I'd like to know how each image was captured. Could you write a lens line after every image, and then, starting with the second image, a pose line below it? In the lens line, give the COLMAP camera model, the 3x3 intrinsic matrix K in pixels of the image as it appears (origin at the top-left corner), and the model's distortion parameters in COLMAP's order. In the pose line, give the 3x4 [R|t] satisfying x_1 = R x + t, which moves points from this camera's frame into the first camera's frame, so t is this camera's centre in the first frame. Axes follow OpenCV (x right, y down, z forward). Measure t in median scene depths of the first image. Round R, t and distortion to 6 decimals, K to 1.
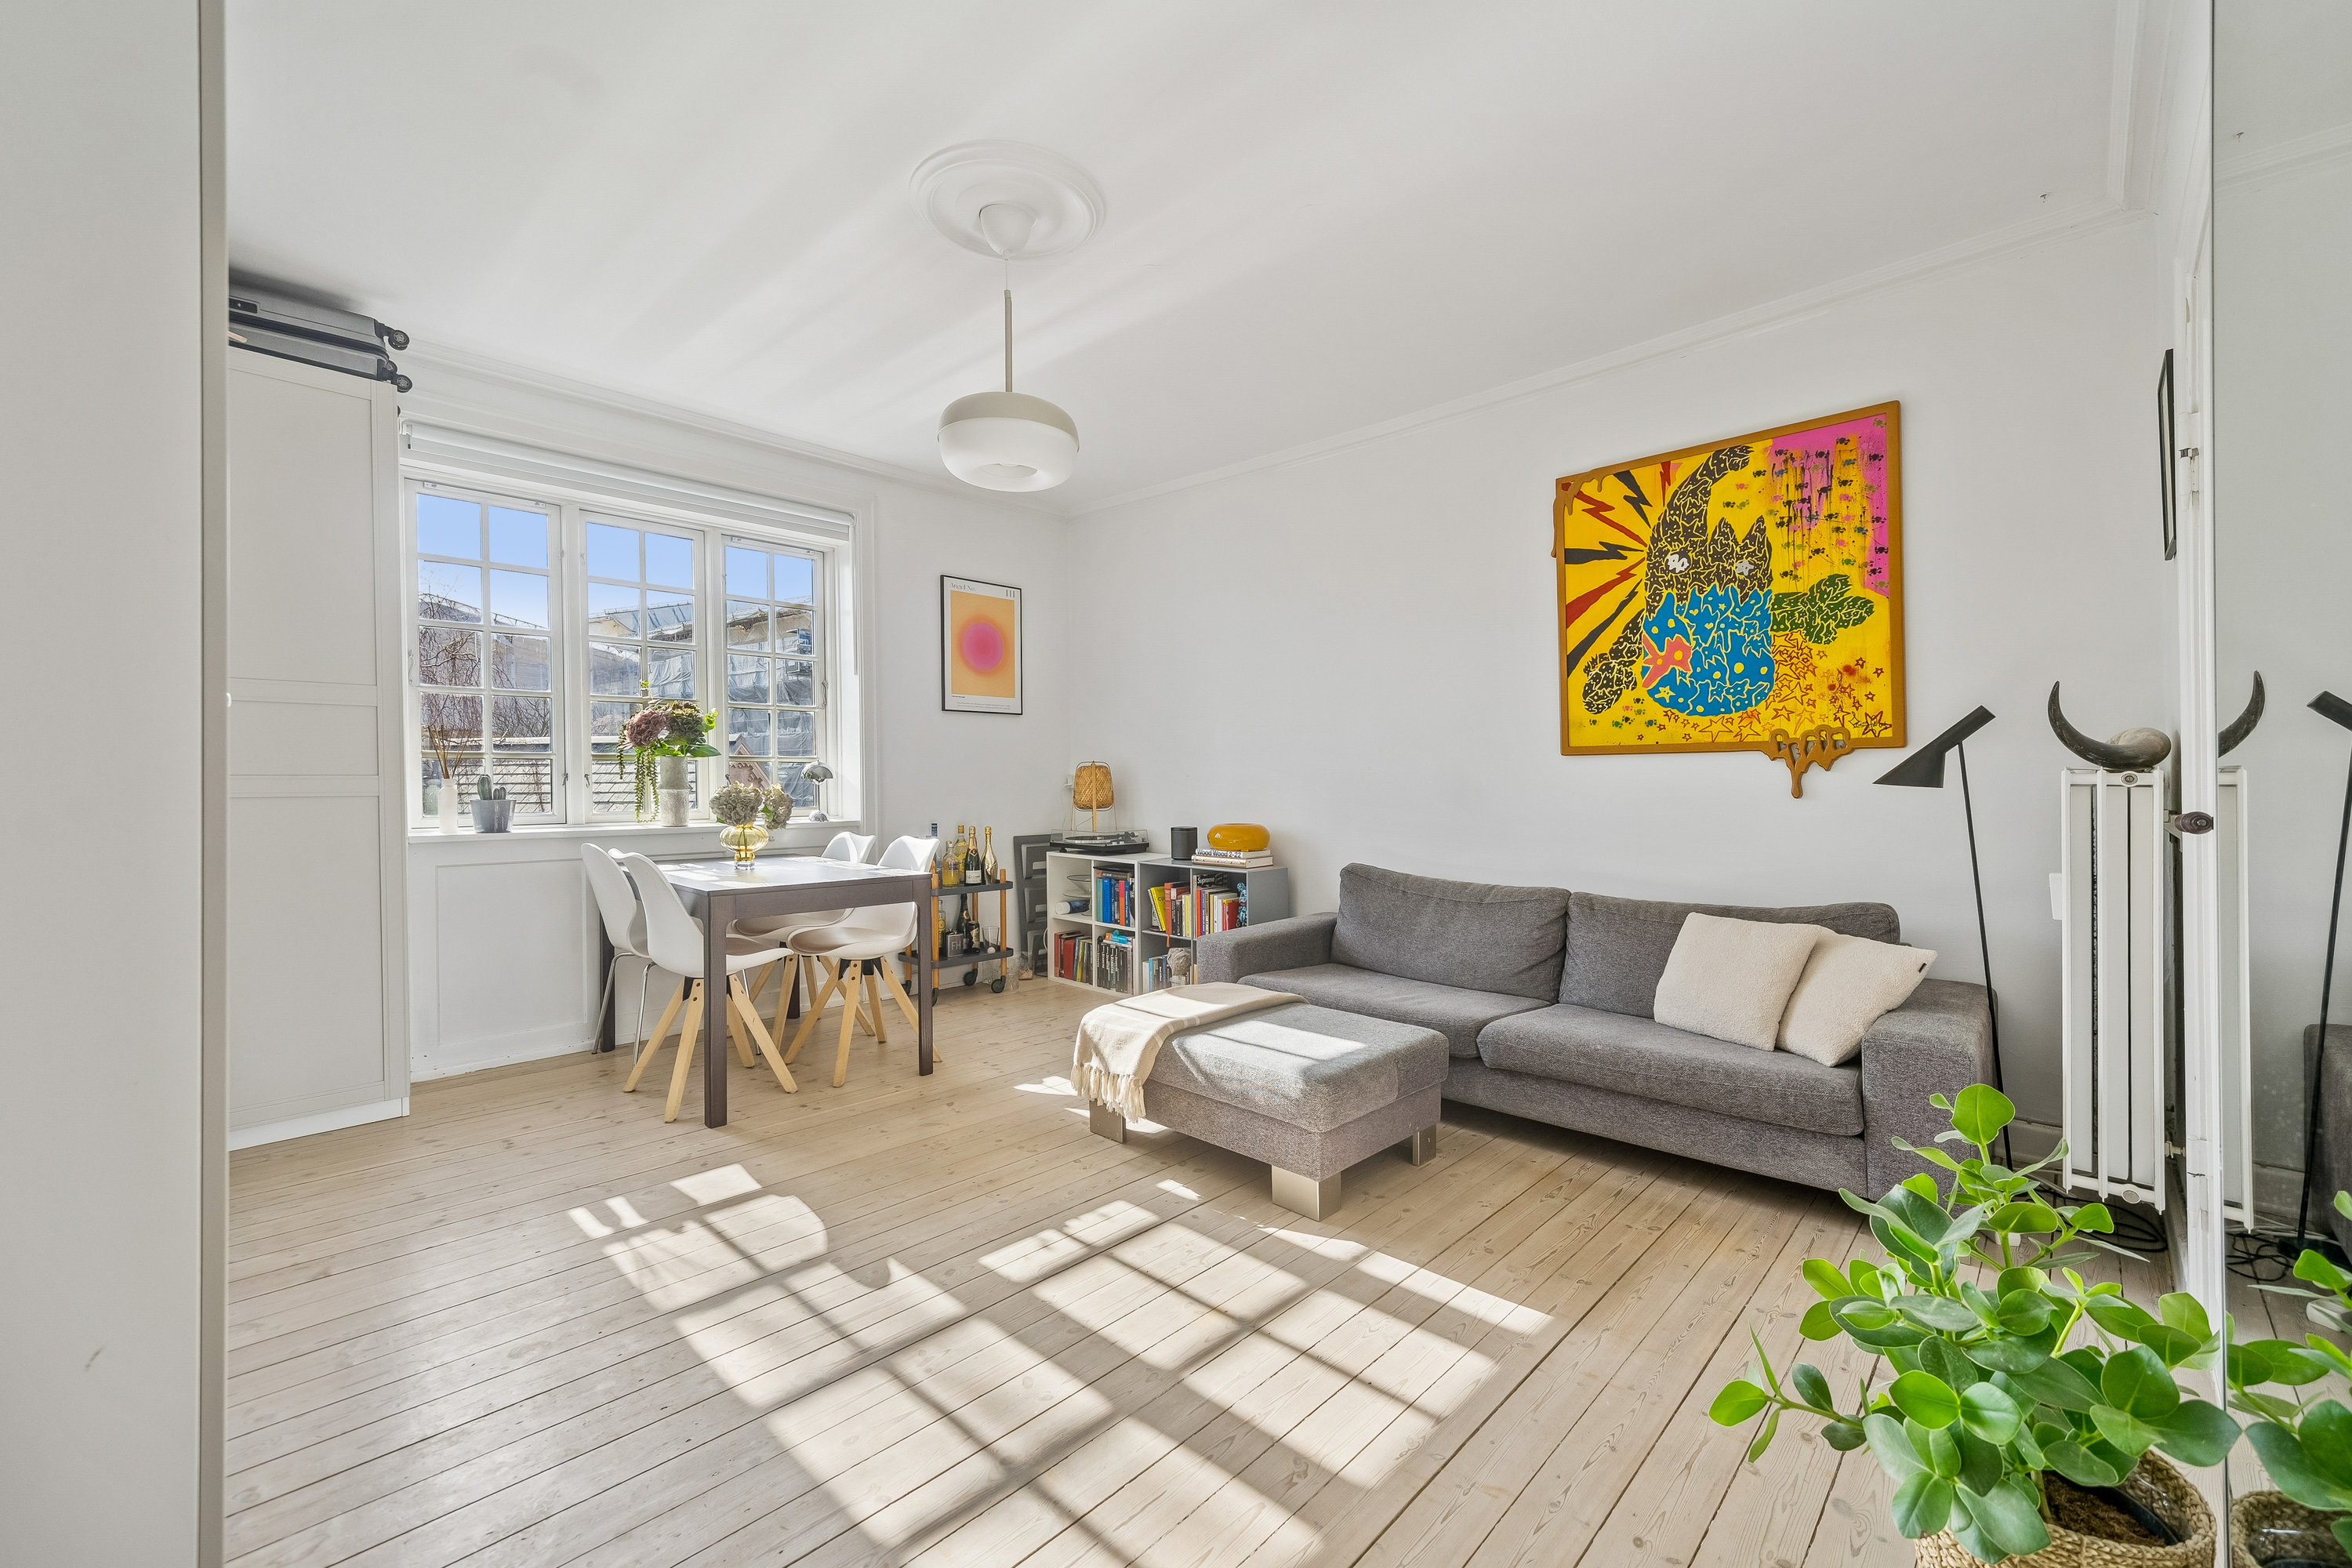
lens RADIAL K [[975.9, 0, 1148.1], [0, 975.9, 781.3], [0, 0, 1]] dist [0.006449, -0.000214]
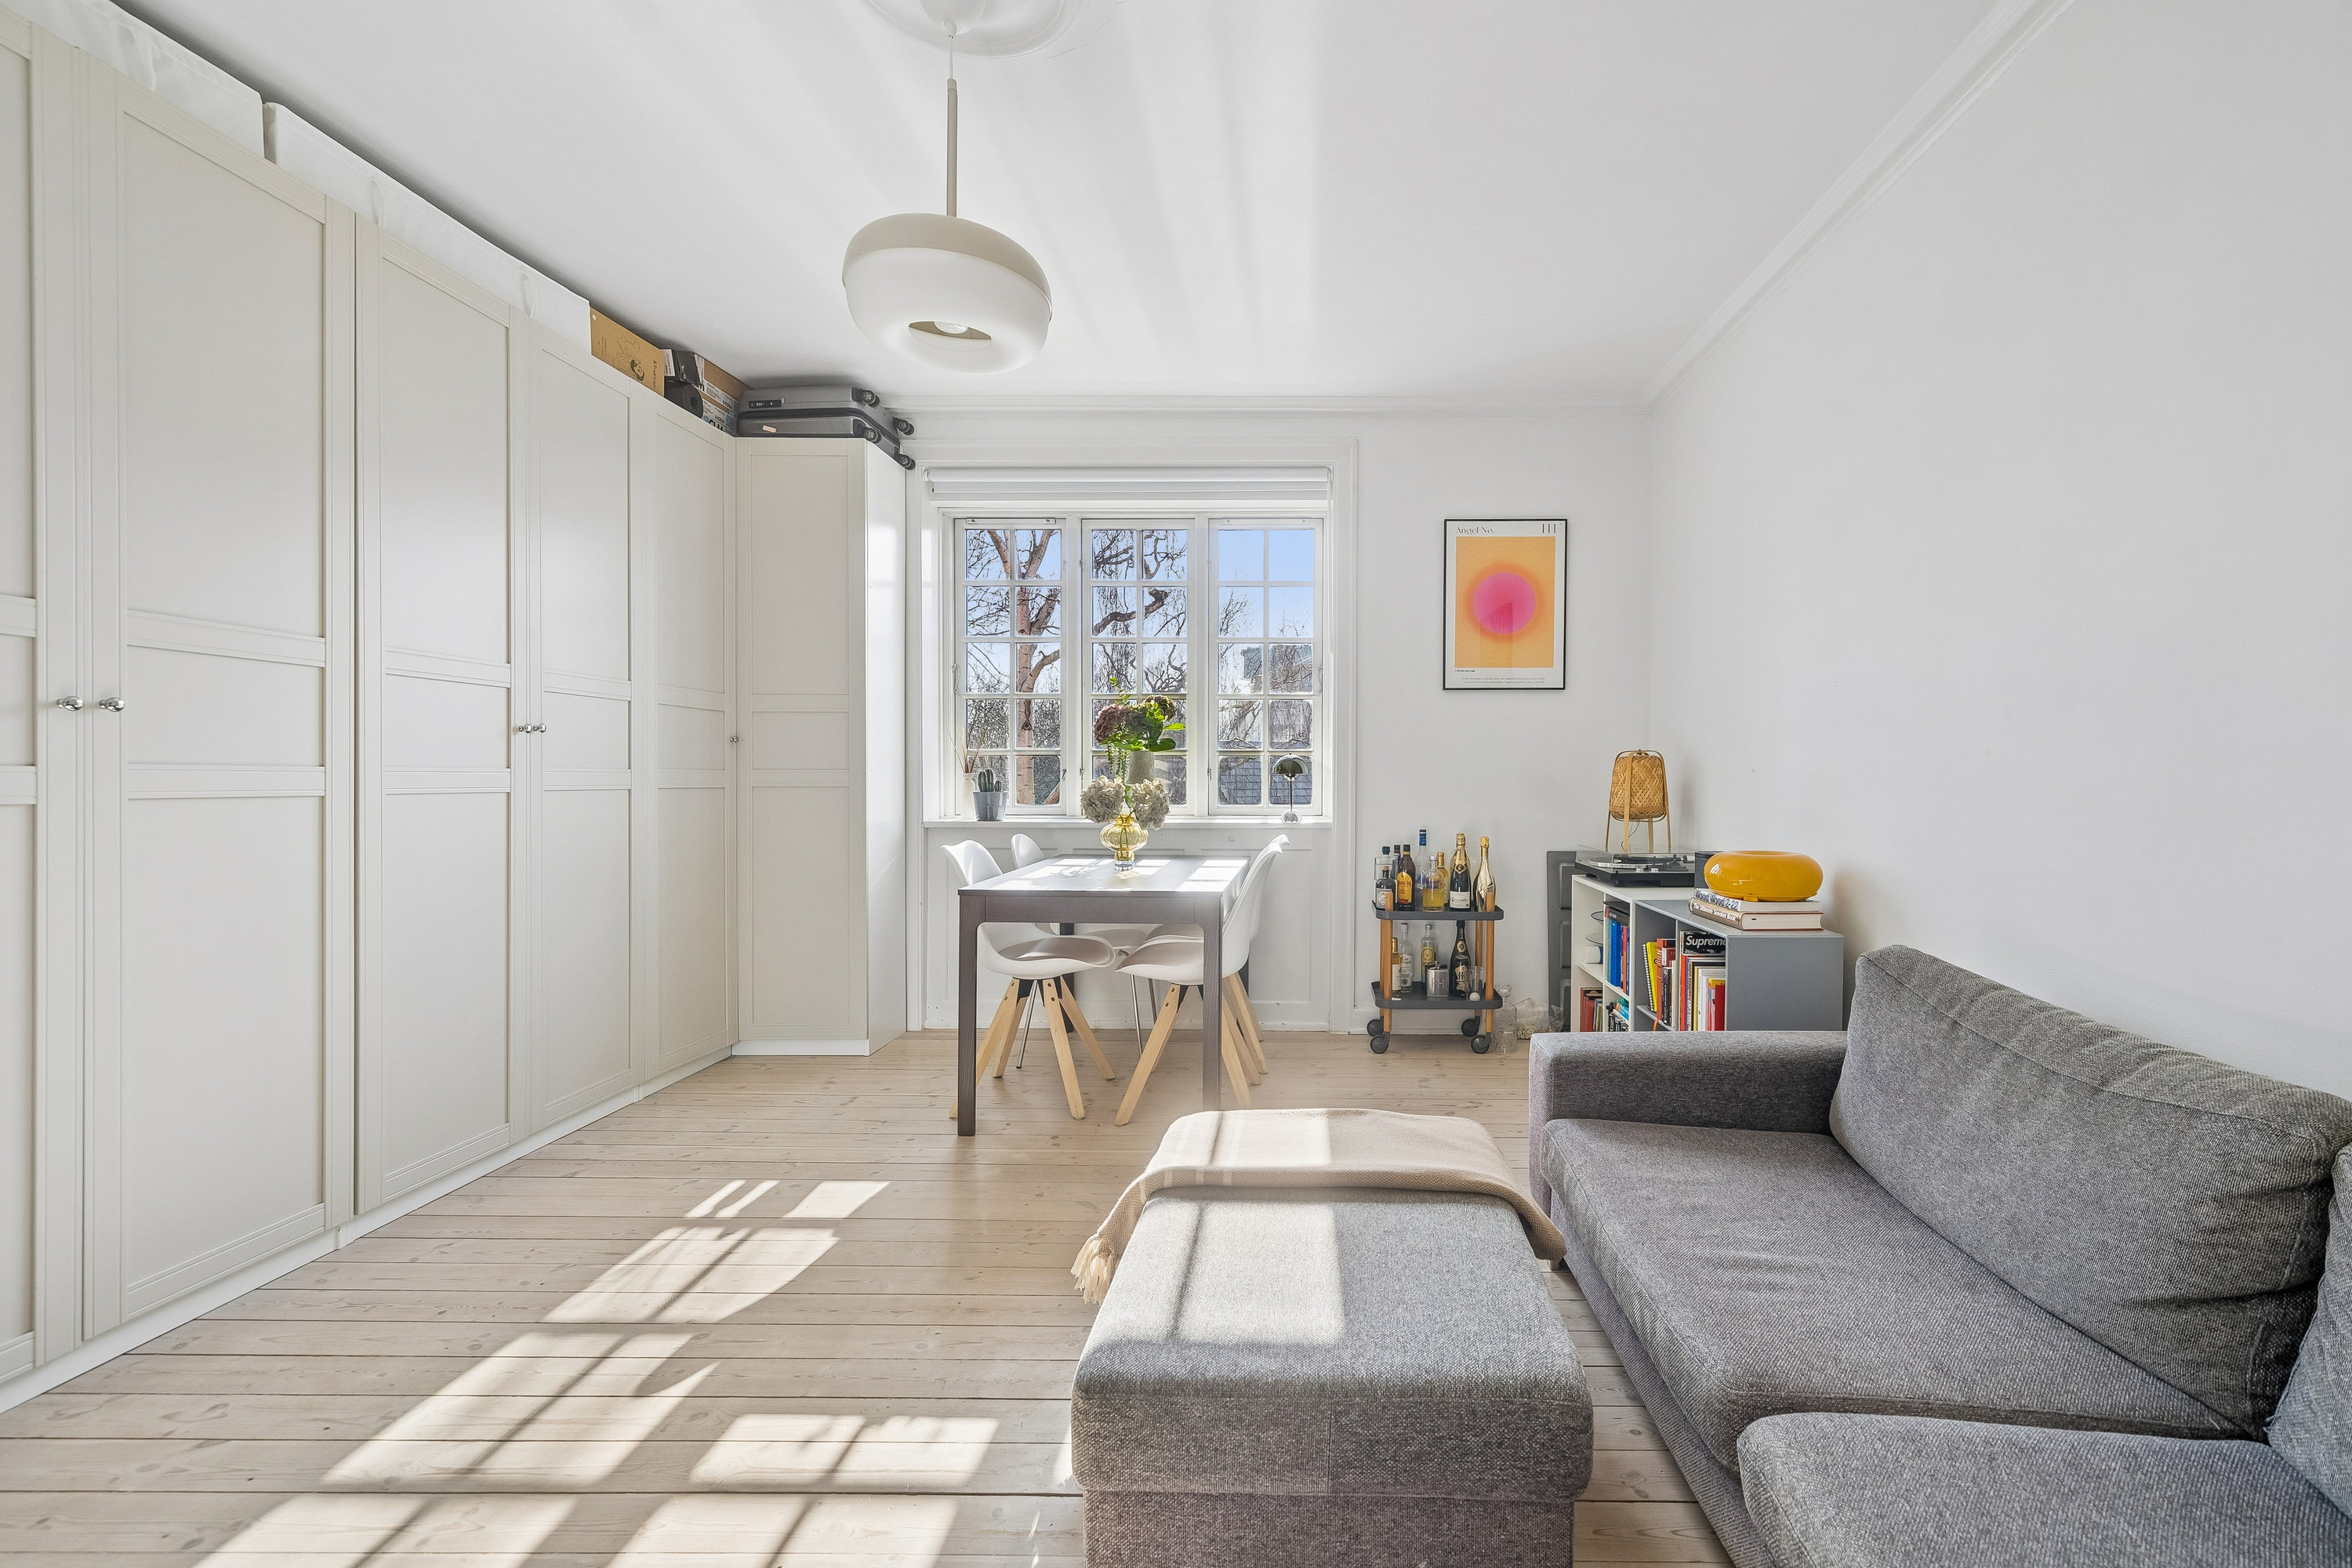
lens RADIAL K [[975.9, 0, 1300.3], [0, 975.9, 802.3], [0, 0, 1]] dist [0.006449, -0.000214]
pose [[0.689587, 0.021290, -0.723890, 0.440569], [-0.005540, 0.999694, 0.024125, 0.001799], [0.724182, -0.012626, 0.689493, 0.543470]]
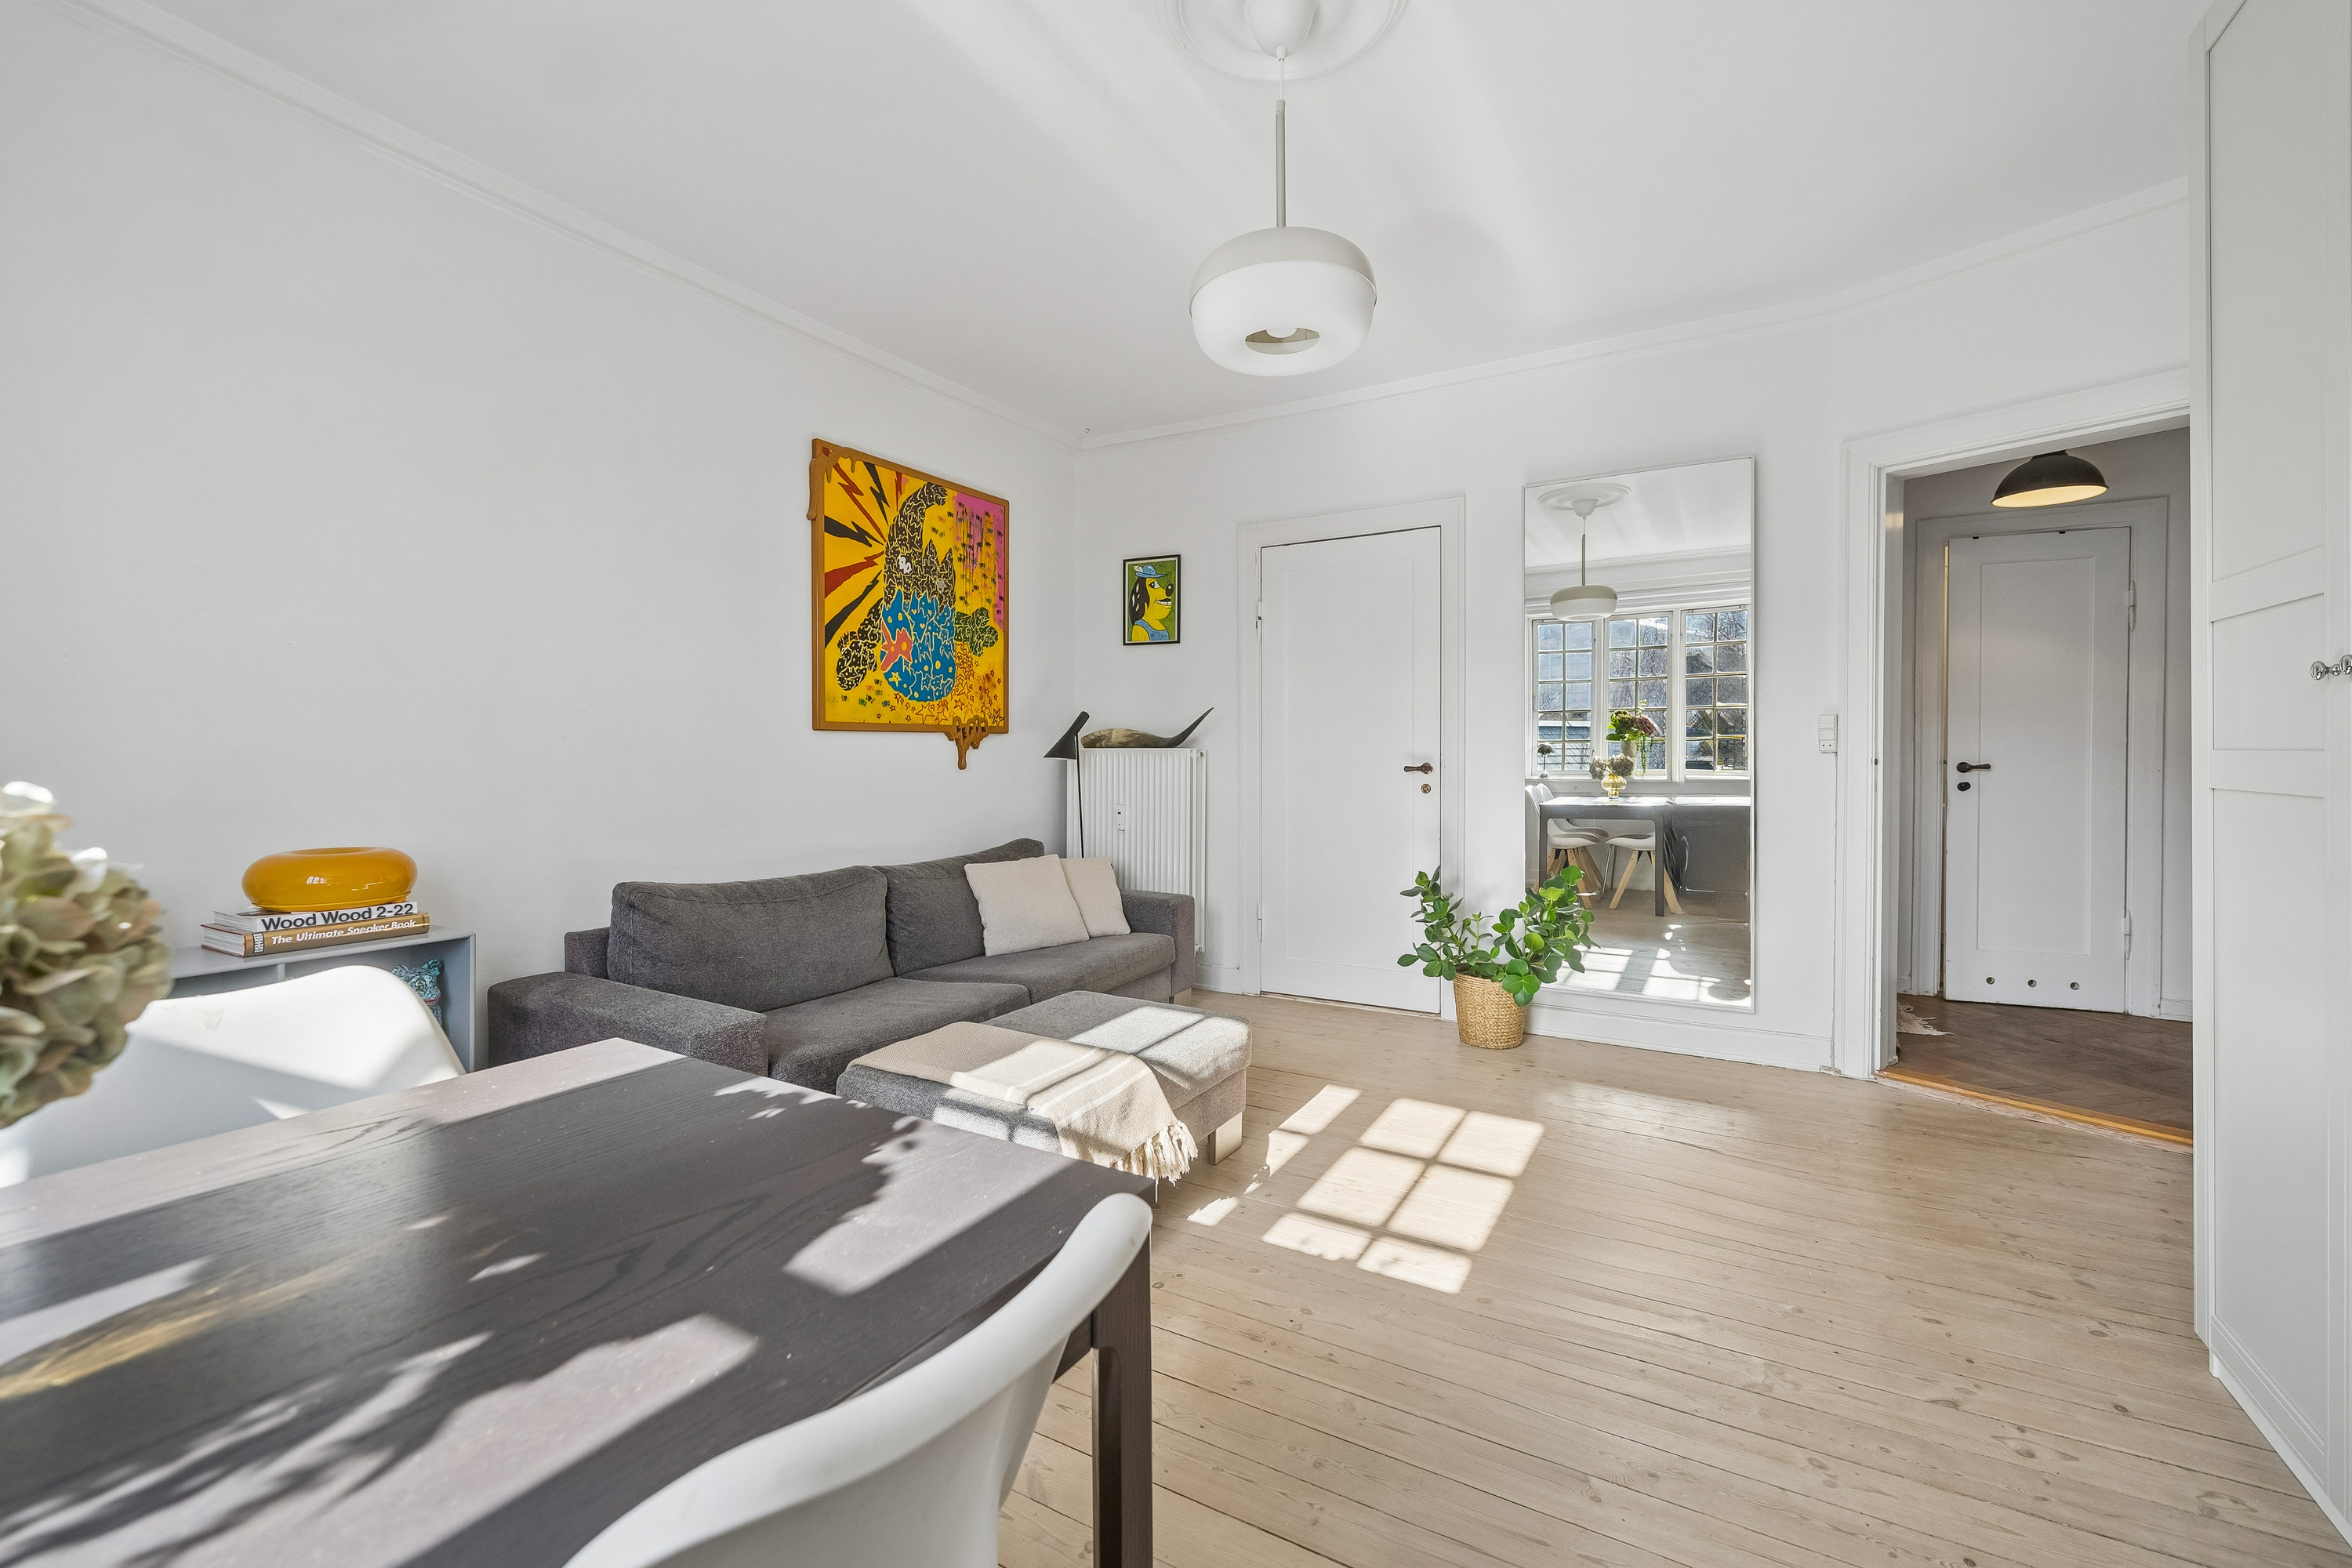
lens RADIAL K [[975.9, 0, 1186.1], [0, 975.9, 759.6], [0, 0, 1]] dist [0.006449, -0.000214]
pose [[-0.252576, -0.004094, 0.967568, -0.659970], [0.002071, 0.999986, 0.004772, -0.001353], [-0.967575, 0.003209, -0.252564, 0.993344]]
